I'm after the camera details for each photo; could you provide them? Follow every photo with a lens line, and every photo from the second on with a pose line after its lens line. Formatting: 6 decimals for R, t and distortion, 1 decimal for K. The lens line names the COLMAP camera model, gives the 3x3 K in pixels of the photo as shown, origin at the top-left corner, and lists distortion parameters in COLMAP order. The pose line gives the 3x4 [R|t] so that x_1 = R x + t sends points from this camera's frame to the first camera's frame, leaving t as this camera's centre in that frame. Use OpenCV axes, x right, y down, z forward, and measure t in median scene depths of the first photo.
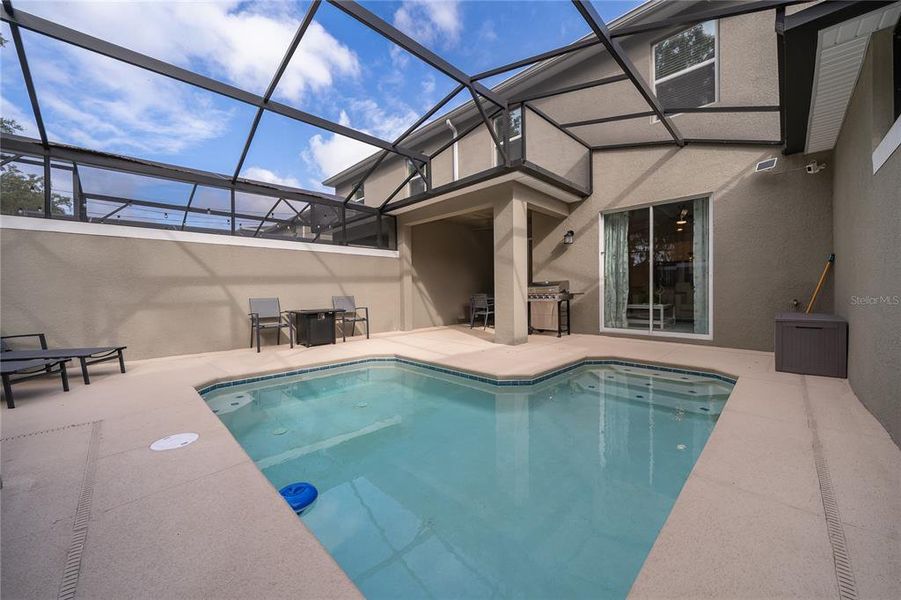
lens RADIAL K [[339.7, 0, 455.2], [0, 339.7, 295.5], [0, 0, 1]] dist [-0.005787, -0.000314]
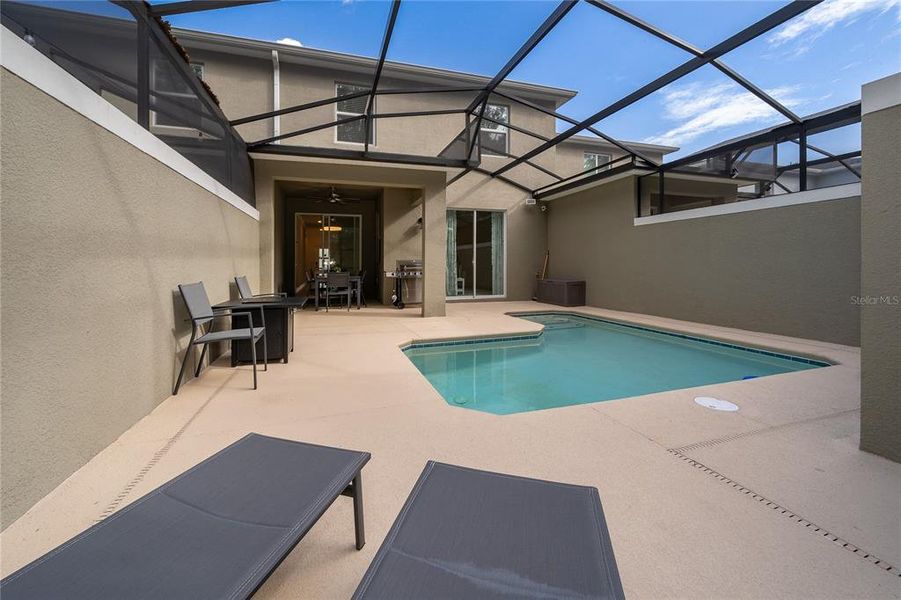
lens RADIAL K [[339.7, 0, 436.7], [0, 339.7, 268.8], [0, 0, 1]] dist [-0.005787, -0.000314]
pose [[0.469723, -0.002007, 0.882812, -0.781872], [0.015114, 0.999869, -0.005769, -0.005301], [-0.882684, 0.016053, 0.469692, 0.446863]]
